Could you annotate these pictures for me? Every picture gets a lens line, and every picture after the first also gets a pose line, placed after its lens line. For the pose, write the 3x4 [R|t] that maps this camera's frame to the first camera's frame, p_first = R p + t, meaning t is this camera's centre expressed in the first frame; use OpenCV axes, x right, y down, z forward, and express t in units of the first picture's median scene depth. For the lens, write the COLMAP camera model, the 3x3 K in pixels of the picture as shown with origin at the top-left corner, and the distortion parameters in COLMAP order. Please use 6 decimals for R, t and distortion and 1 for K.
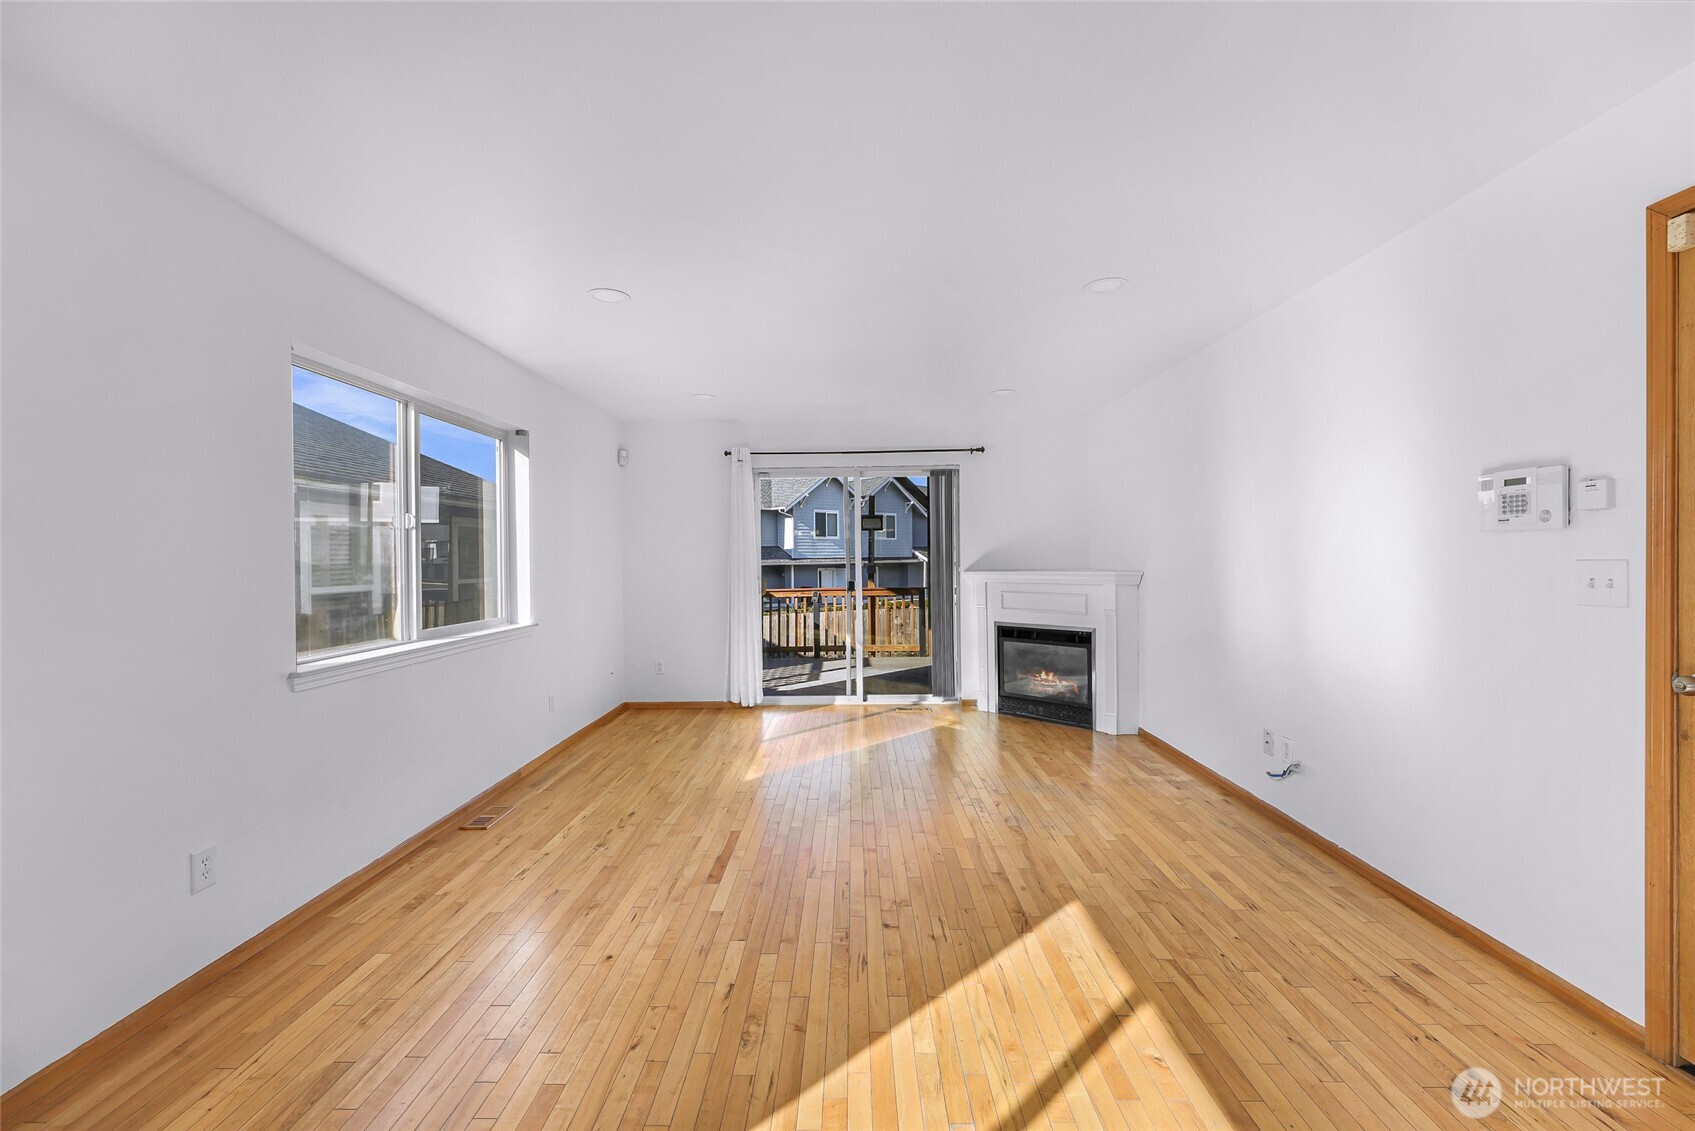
lens RADIAL K [[702.5, 0, 850.0], [0, 702.5, 550.2], [0, 0, 1]] dist [0.001250, -0.000152]
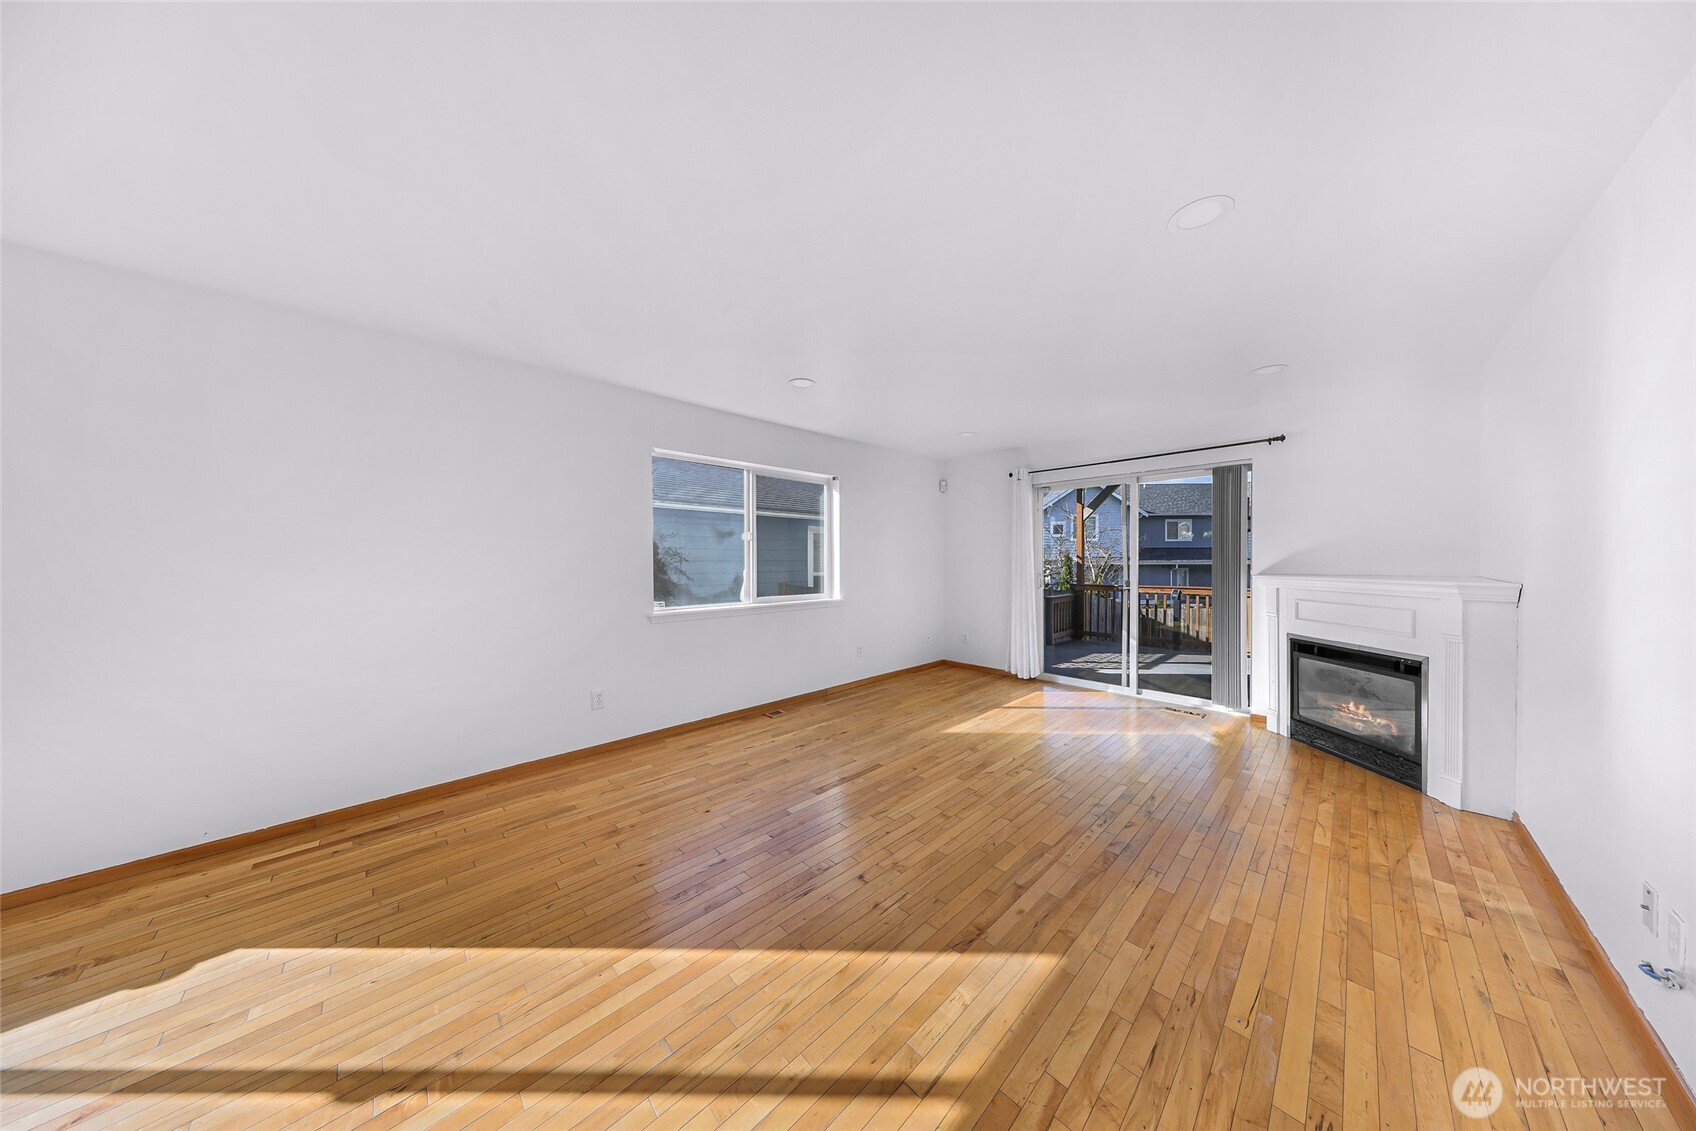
lens RADIAL K [[495.1, 0, 858.4], [0, 495.1, 560.1], [0, 0, 1]] dist [0.000897, 0.000036]
pose [[0.705121, 0.011140, -0.709000, 0.365701], [-0.000761, 0.999888, 0.014954, 0.002126], [0.709087, -0.010005, 0.705050, 0.254696]]
